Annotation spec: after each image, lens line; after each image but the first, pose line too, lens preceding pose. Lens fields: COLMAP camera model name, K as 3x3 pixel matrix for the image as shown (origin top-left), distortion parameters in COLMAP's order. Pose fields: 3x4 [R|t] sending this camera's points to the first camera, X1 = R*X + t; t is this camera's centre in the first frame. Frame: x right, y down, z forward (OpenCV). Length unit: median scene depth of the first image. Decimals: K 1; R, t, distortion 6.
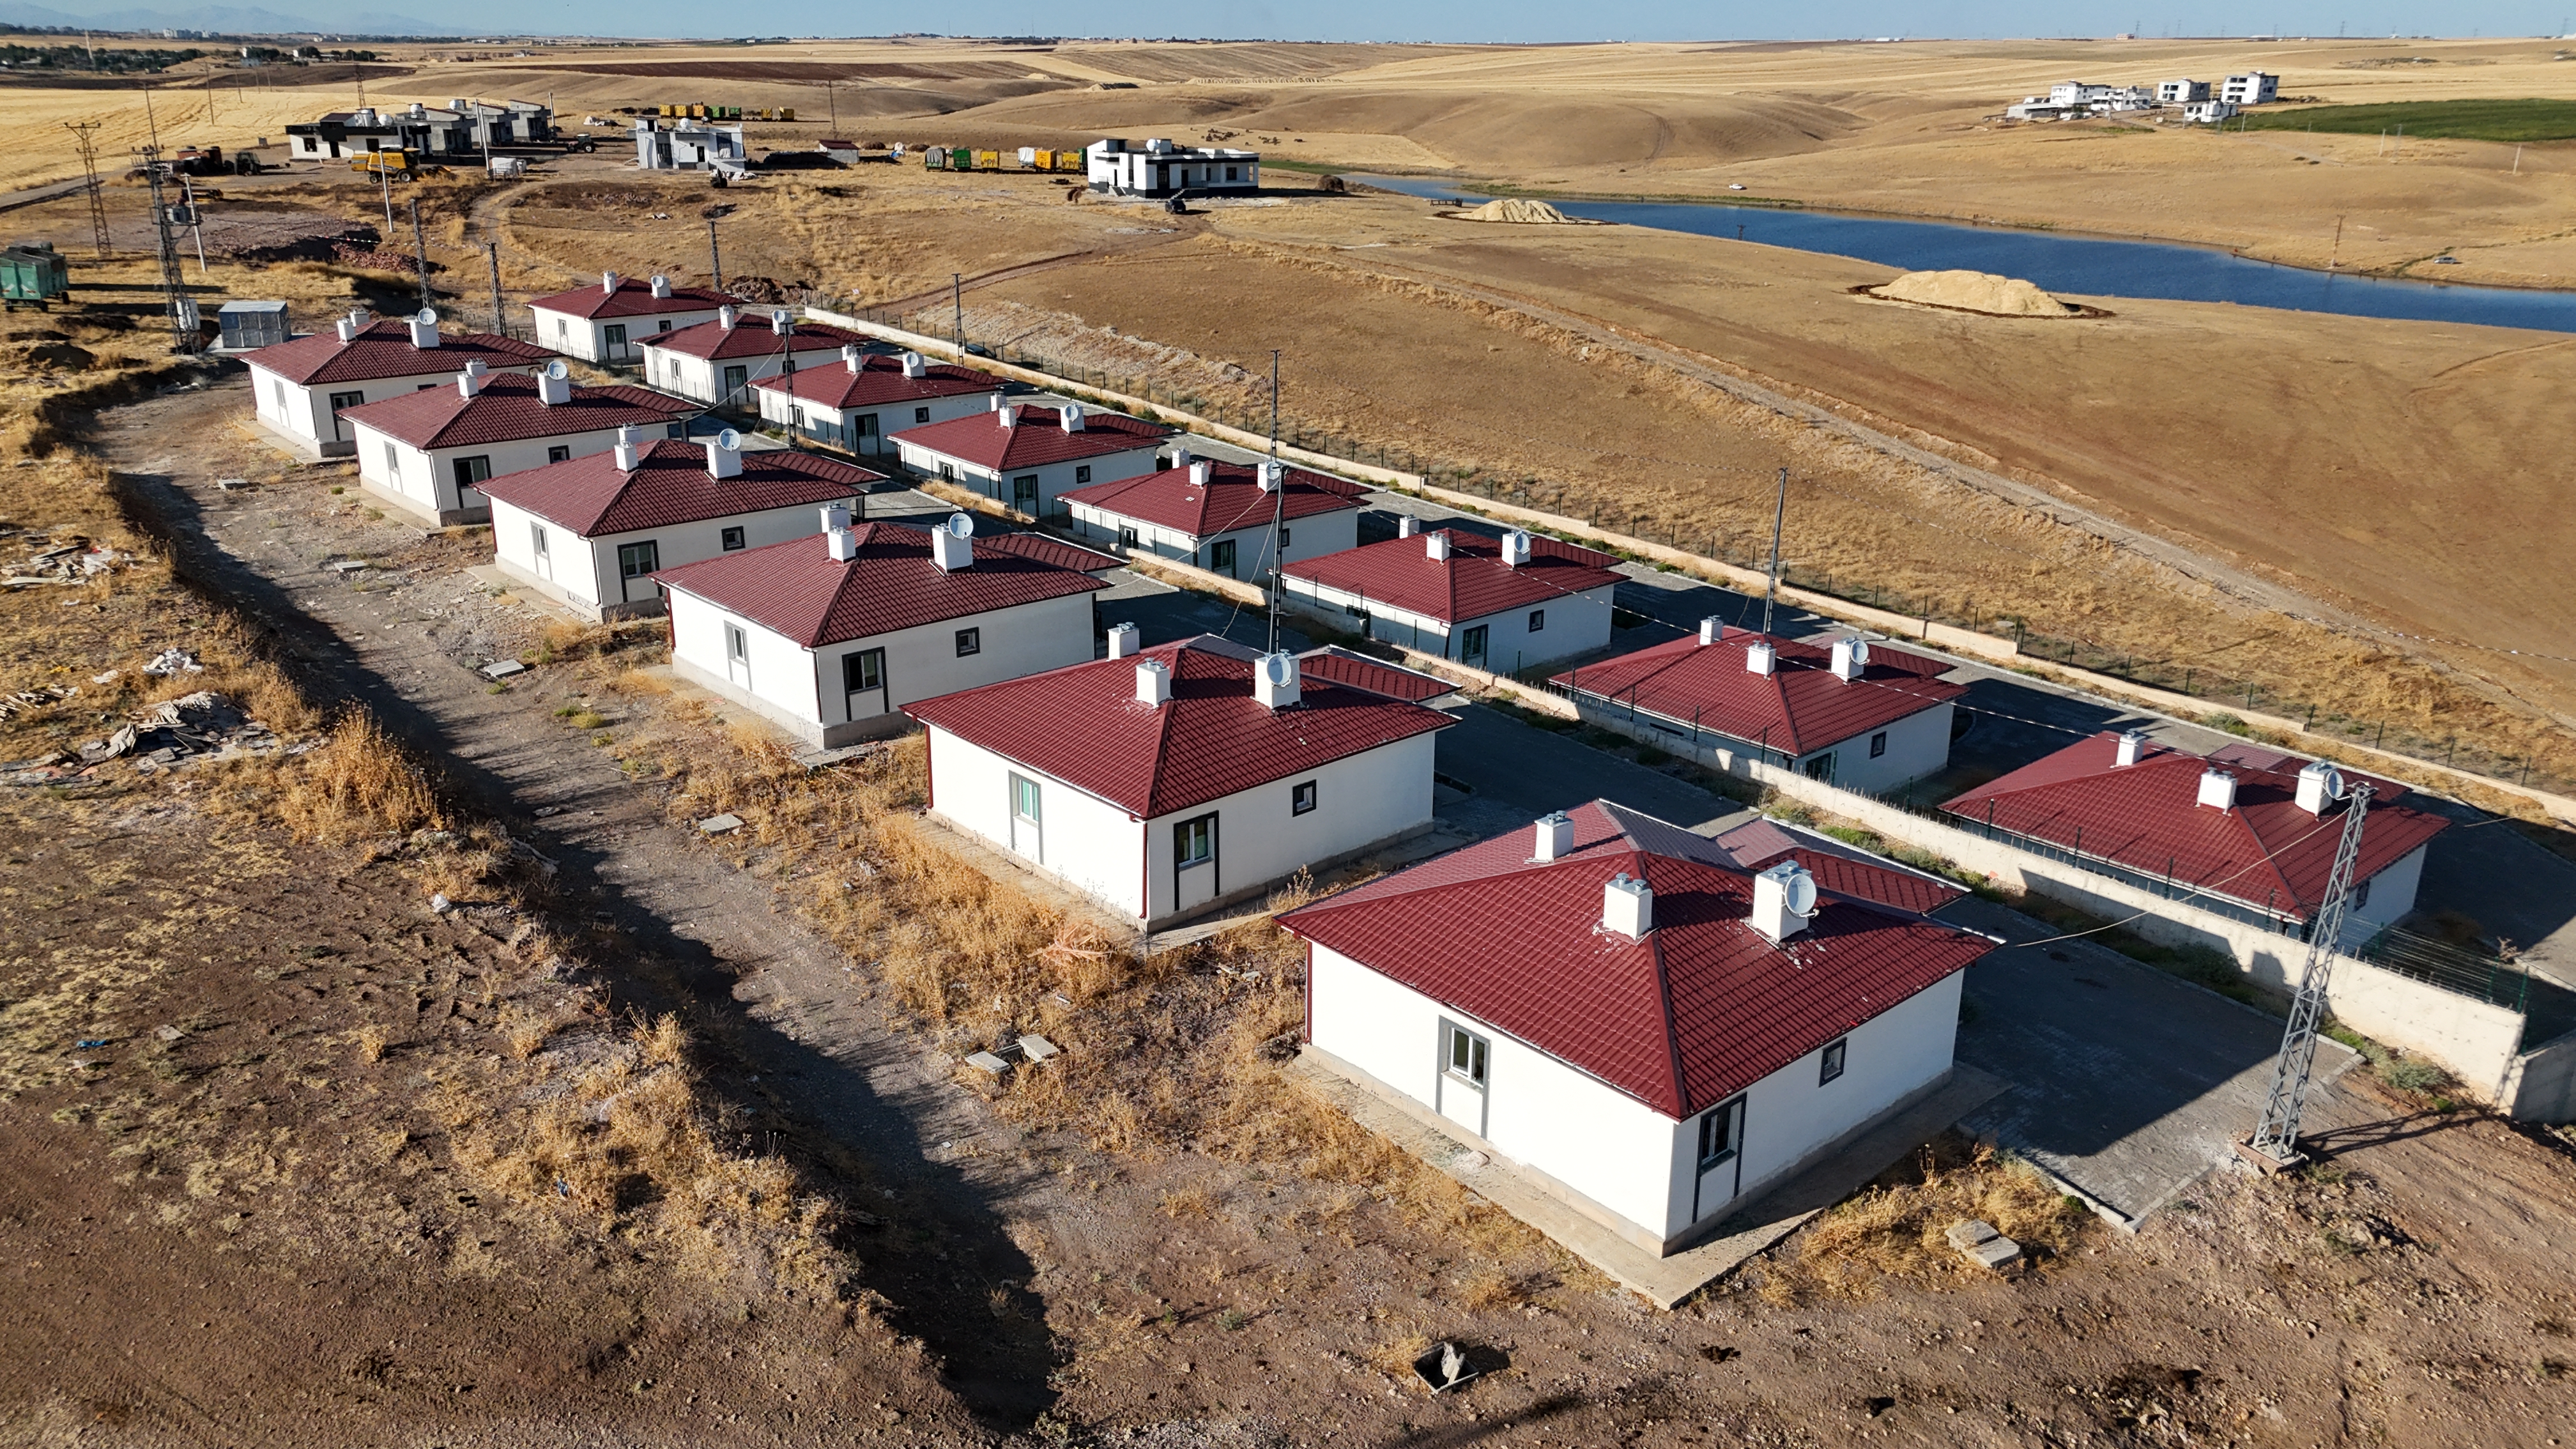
lens RADIAL K [[1891.4, 0, 1288.0], [0, 1891.4, 724.5], [0, 0, 1]] dist [0.068865, -0.066887]
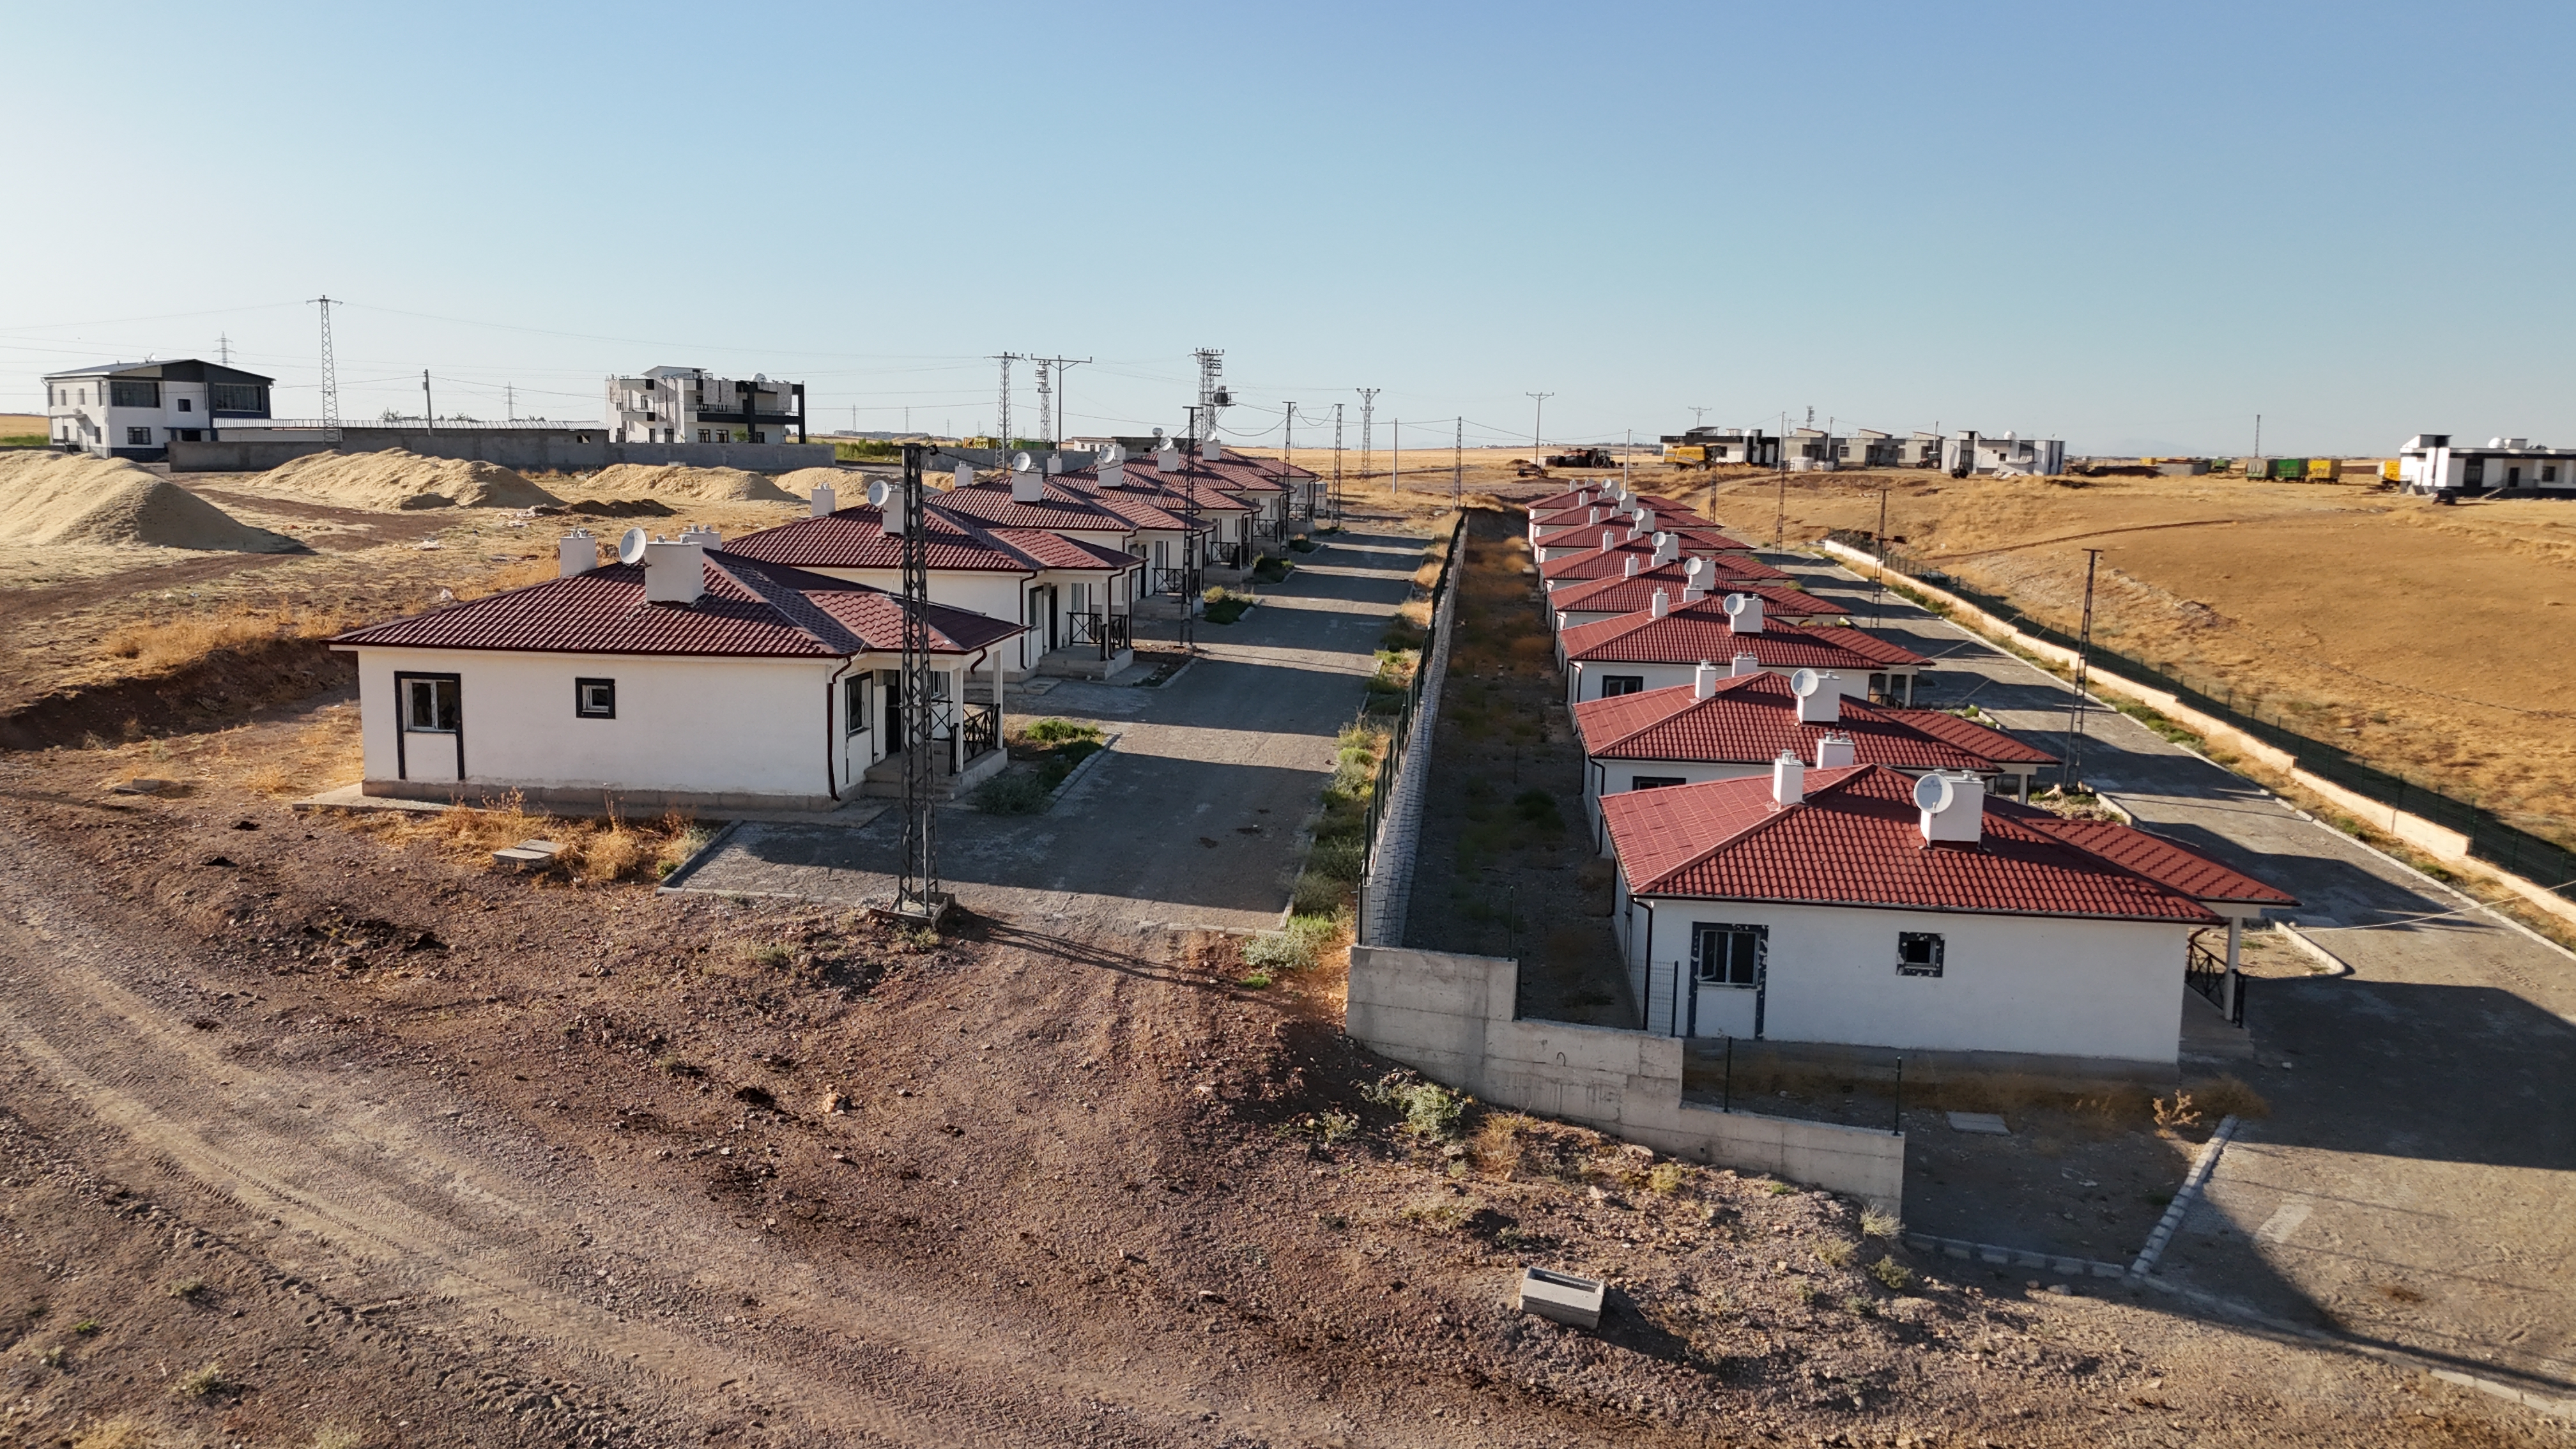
lens RADIAL K [[1891.4, 0, 1288.0], [0, 1891.4, 724.5], [0, 0, 1]] dist [0.068865, -0.066887]
pose [[0.675672, 0.108463, -0.729180, 0.208971], [-0.254813, 0.962513, -0.092943, 0.030764], [0.691765, 0.248603, 0.677981, 0.089543]]
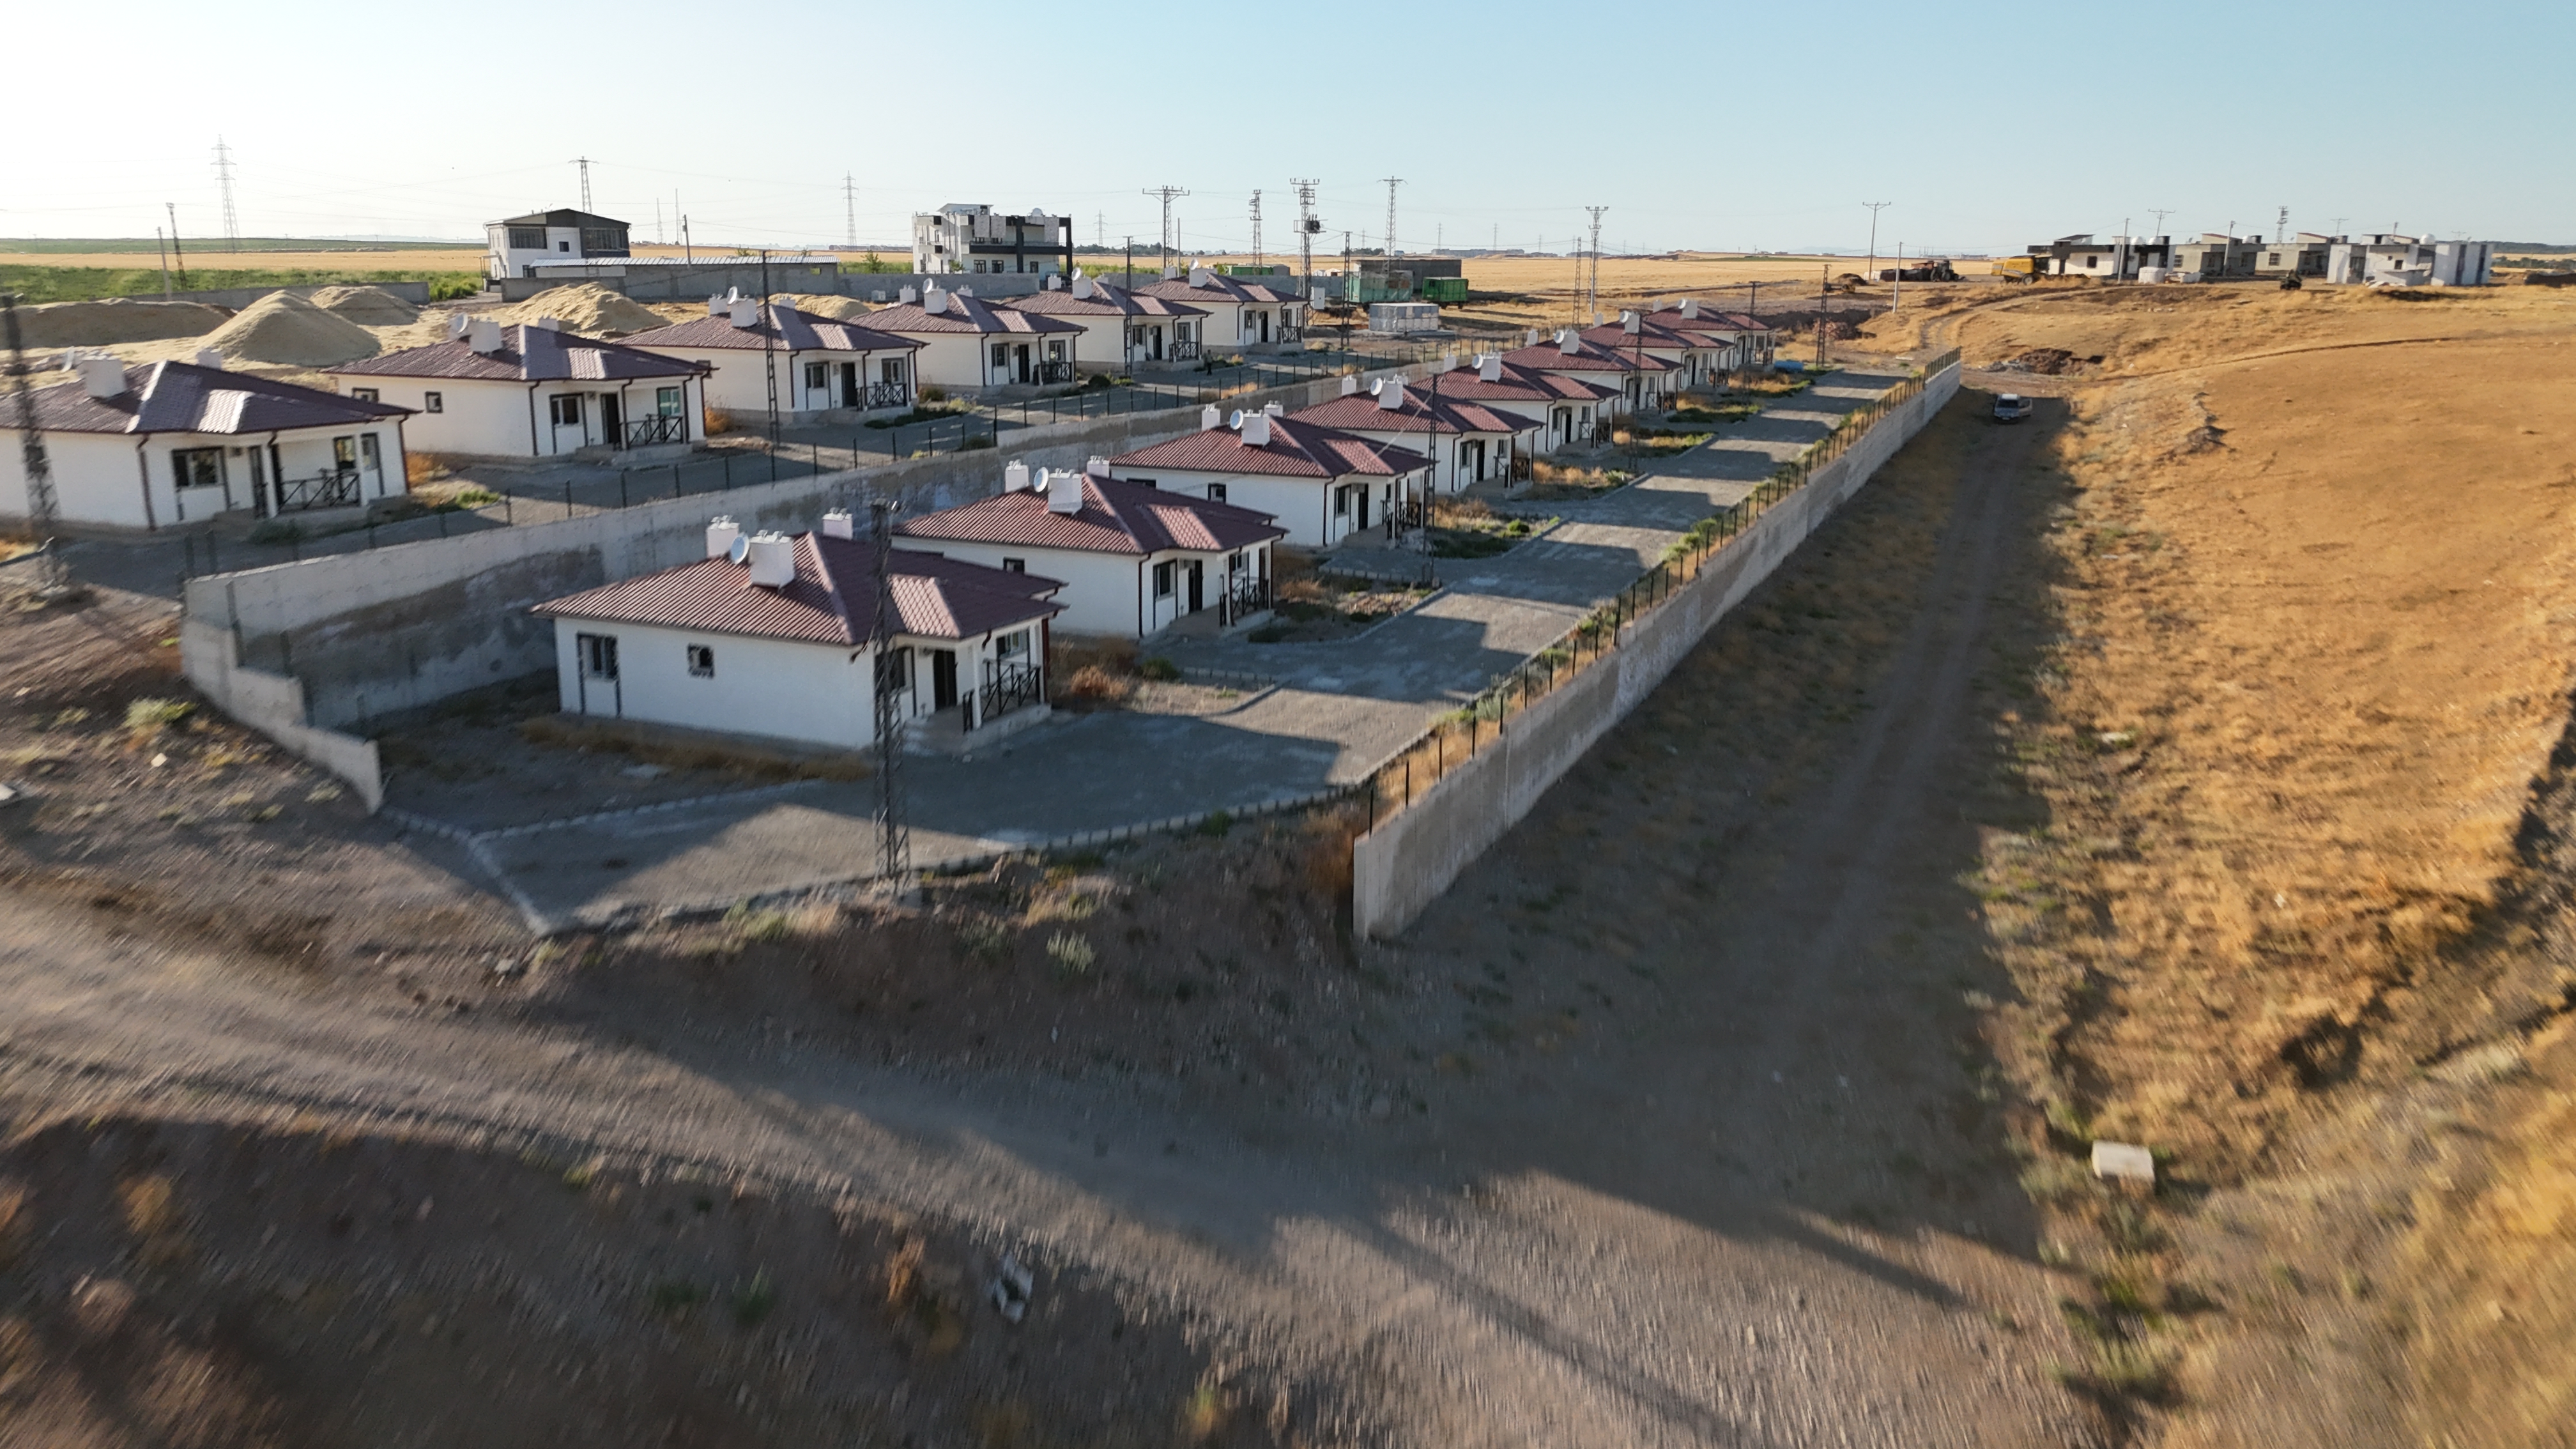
lens RADIAL K [[1891.4, 0, 1288.0], [0, 1891.4, 724.5], [0, 0, 1]] dist [0.068865, -0.066887]
pose [[0.410875, 0.210148, -0.887141, 0.360264], [-0.302426, 0.949391, 0.084827, -0.012298], [0.860070, 0.233441, 0.453635, 0.200018]]
